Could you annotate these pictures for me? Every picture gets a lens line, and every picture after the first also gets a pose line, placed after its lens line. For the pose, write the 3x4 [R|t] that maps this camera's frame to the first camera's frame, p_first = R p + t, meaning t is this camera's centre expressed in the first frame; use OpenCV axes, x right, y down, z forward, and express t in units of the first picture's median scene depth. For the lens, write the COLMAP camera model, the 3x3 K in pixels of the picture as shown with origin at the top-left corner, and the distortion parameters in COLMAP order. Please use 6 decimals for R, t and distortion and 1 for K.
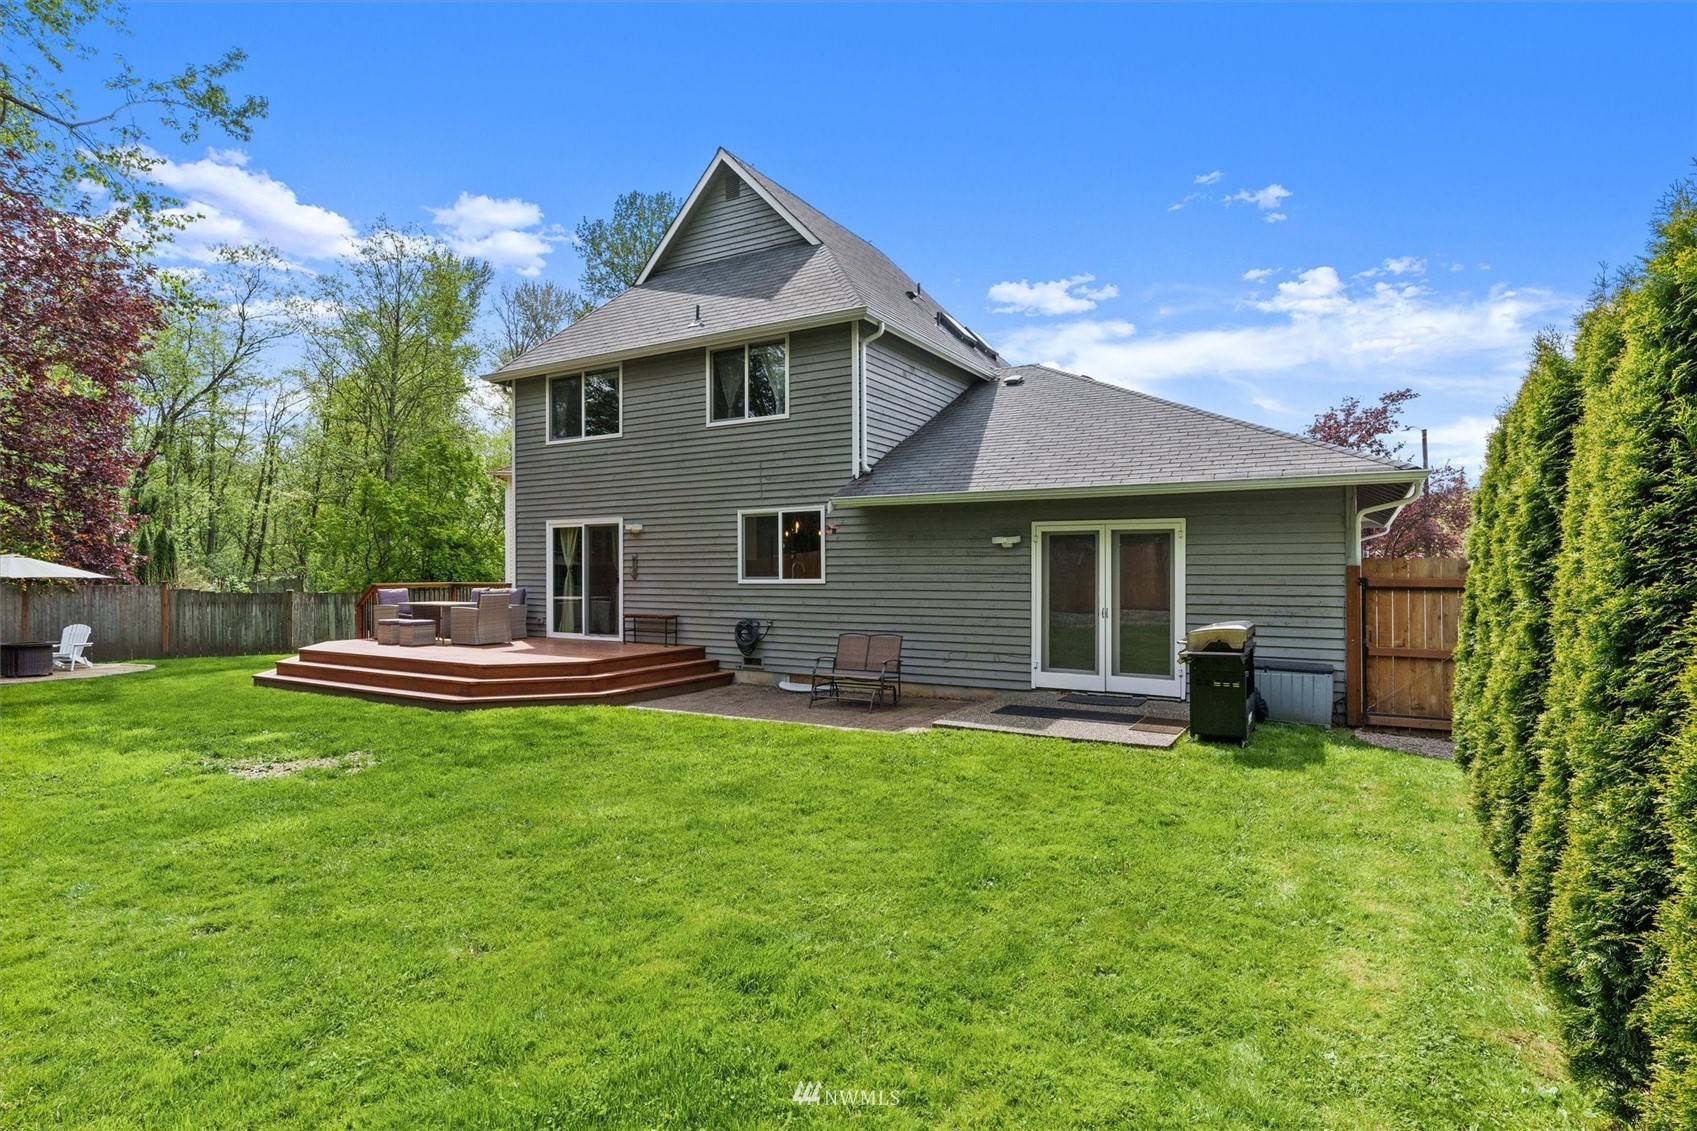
lens RADIAL K [[838.3, 0, 848.5], [0, 838.3, 565.5], [0, 0, 1]] dist [-0.002236, 0.000885]
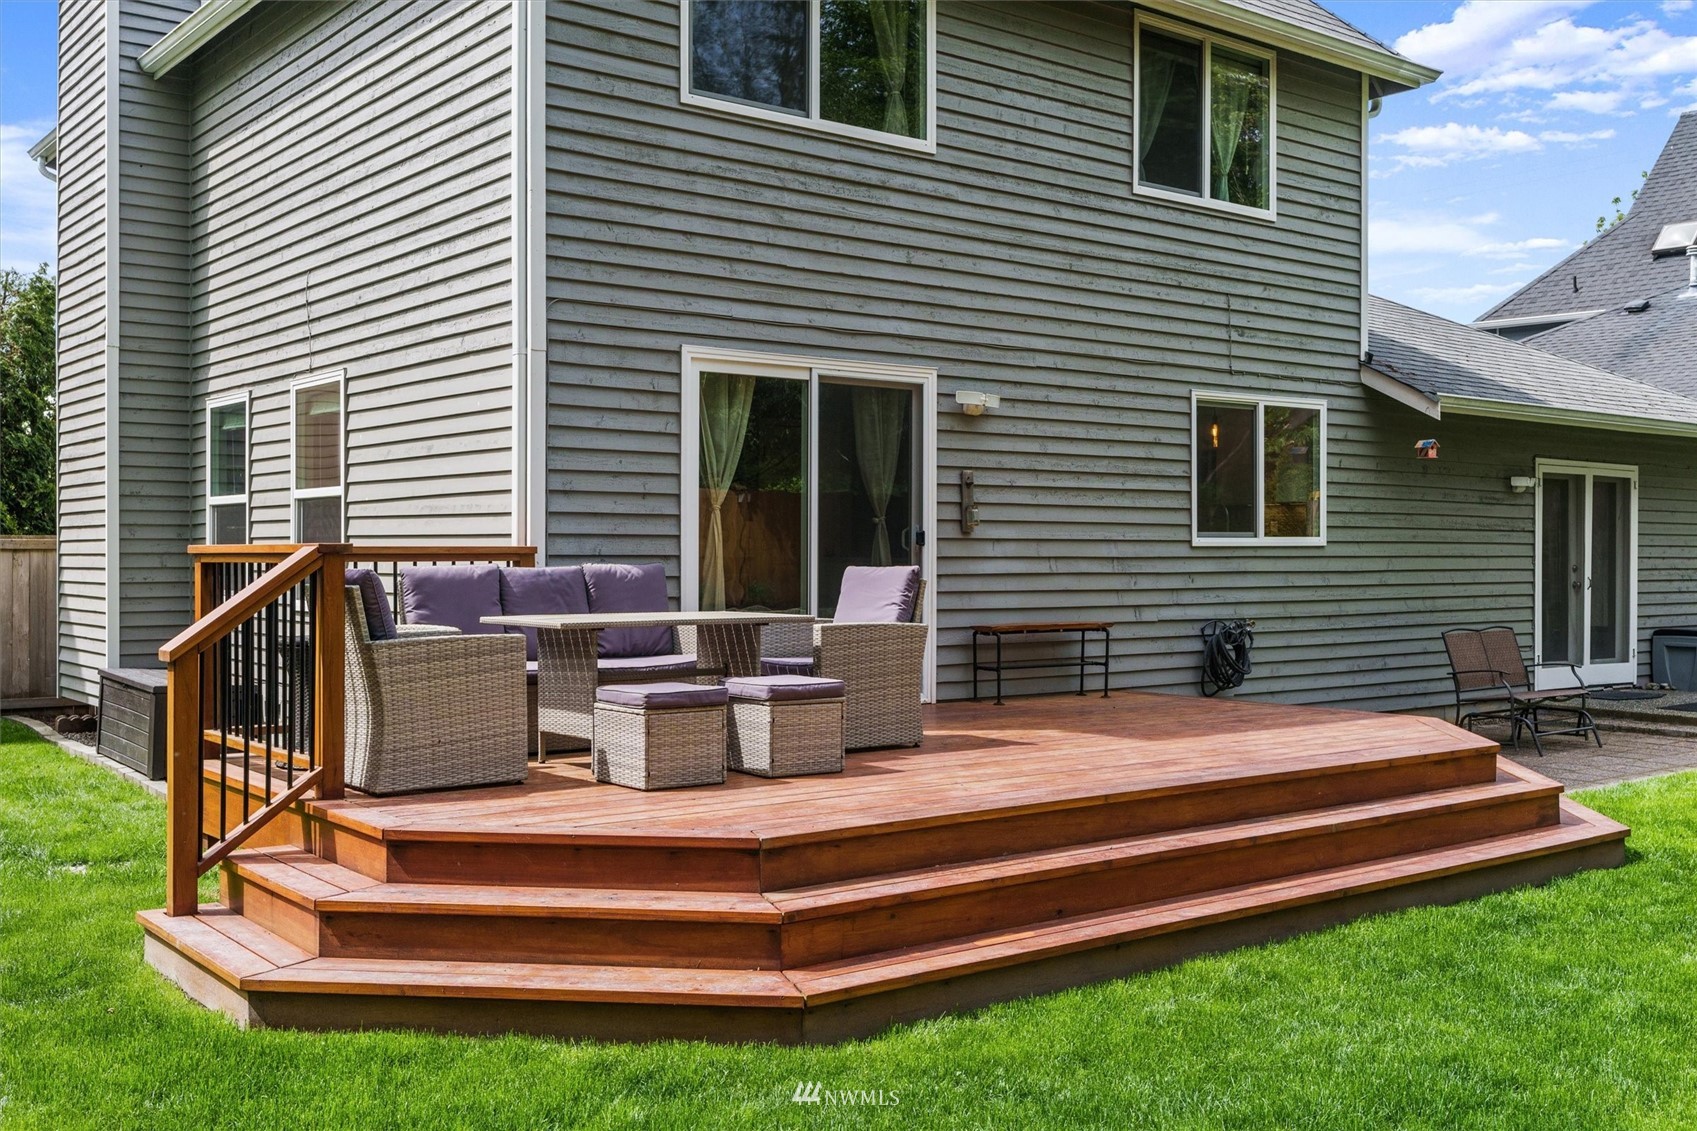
lens RADIAL K [[1665.9, 0, 843.8], [0, 1665.9, 554.4], [0, 0, 1]] dist [0.007374, 0.021676]
pose [[0.369710, 0.004688, 0.929135, -1.062283], [-0.004515, 0.999985, -0.003249, 0.029919], [-0.929136, -0.002994, 0.369725, 0.831884]]
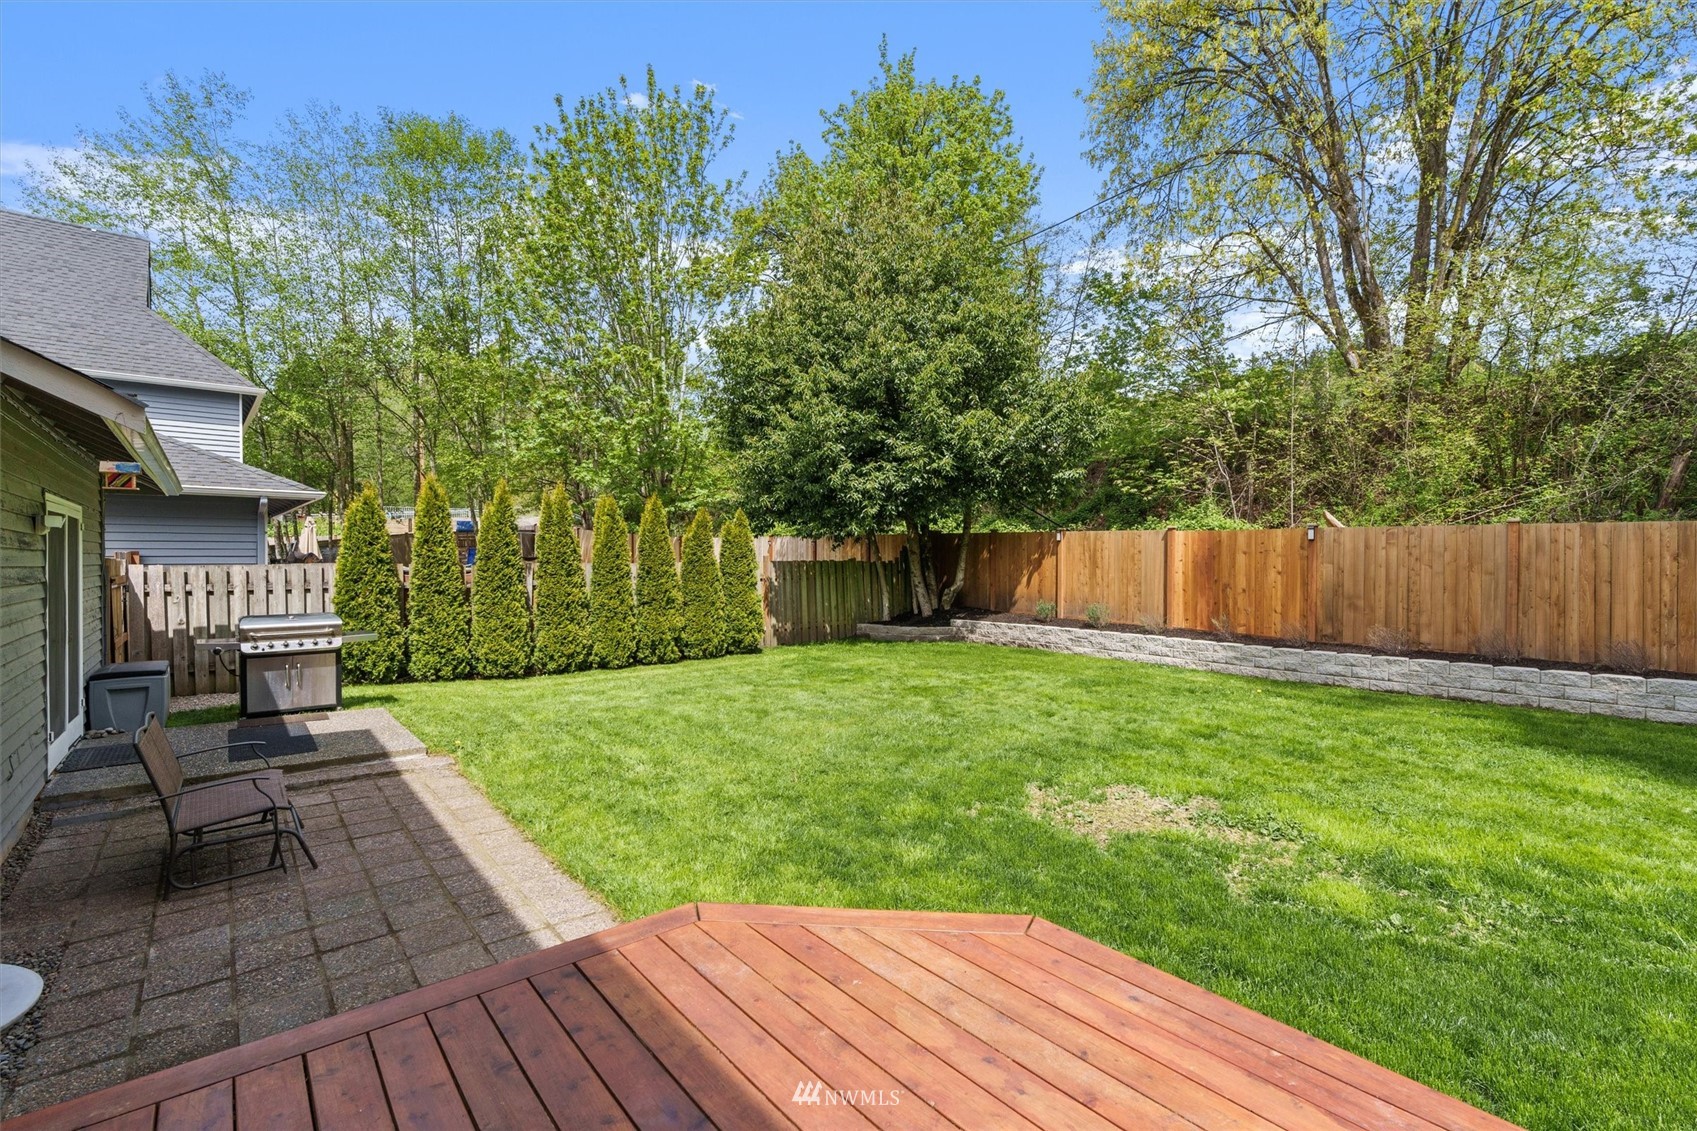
lens RADIAL K [[772.7, 0, 853.9], [0, 772.7, 559.7], [0, 0, 1]] dist [-0.000249, 0.000925]
pose [[-0.936966, 0.003969, 0.349398, -0.403746], [0.004552, 0.999989, 0.000847, -0.003362], [-0.349391, 0.002384, -0.936974, 1.066257]]
